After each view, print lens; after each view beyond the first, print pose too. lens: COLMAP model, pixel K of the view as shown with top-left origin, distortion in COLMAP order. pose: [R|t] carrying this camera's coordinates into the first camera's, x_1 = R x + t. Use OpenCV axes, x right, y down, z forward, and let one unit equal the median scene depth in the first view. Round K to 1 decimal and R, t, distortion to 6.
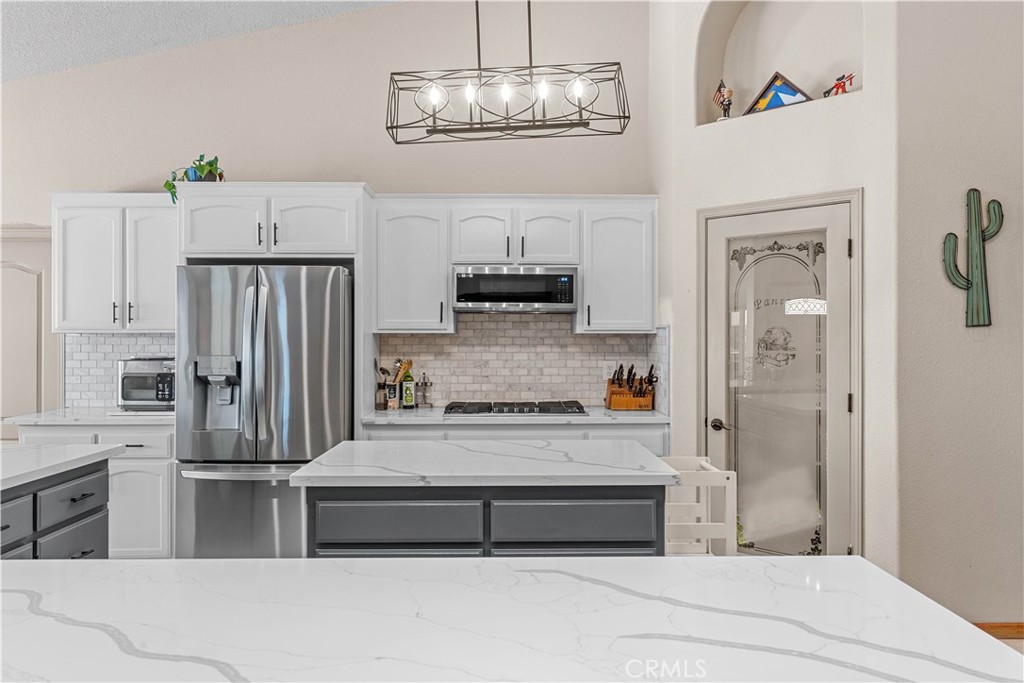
lens RADIAL K [[745.4, 0, 512.1], [0, 745.4, 340.4], [0, 0, 1]] dist [0.003001, 0.000148]
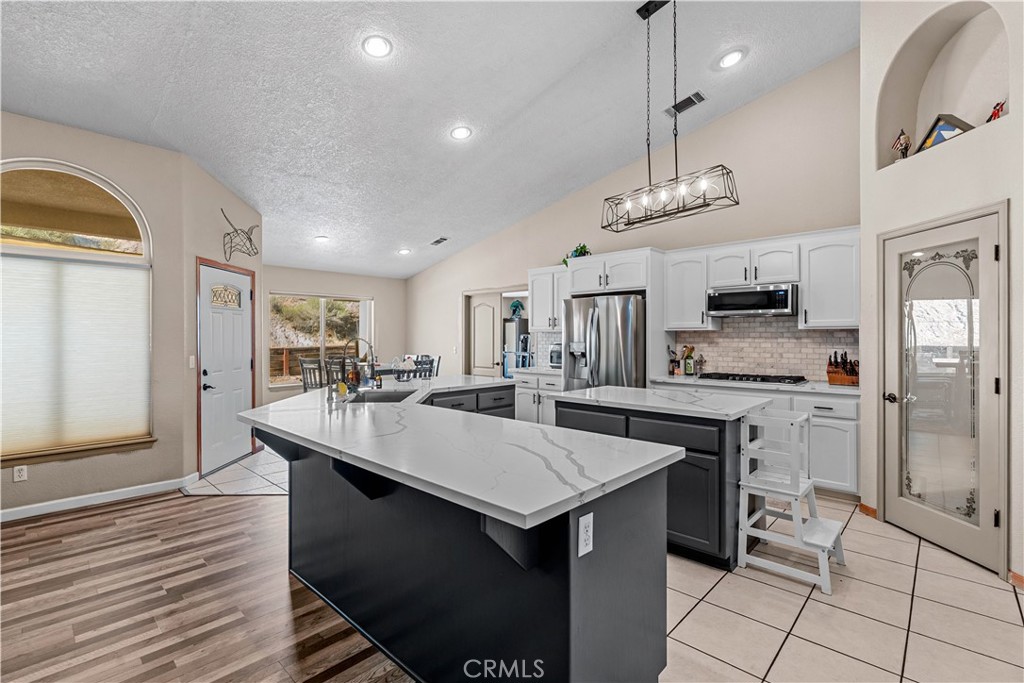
lens RADIAL K [[475.0, 0, 509.9], [0, 475.0, 339.4], [0, 0, 1]] dist [0.001099, 0.000034]
pose [[0.708610, 0.001847, -0.705598, 0.371809], [0.001539, 0.999990, 0.004164, 0.005987], [0.705598, -0.004036, 0.708601, -0.051556]]
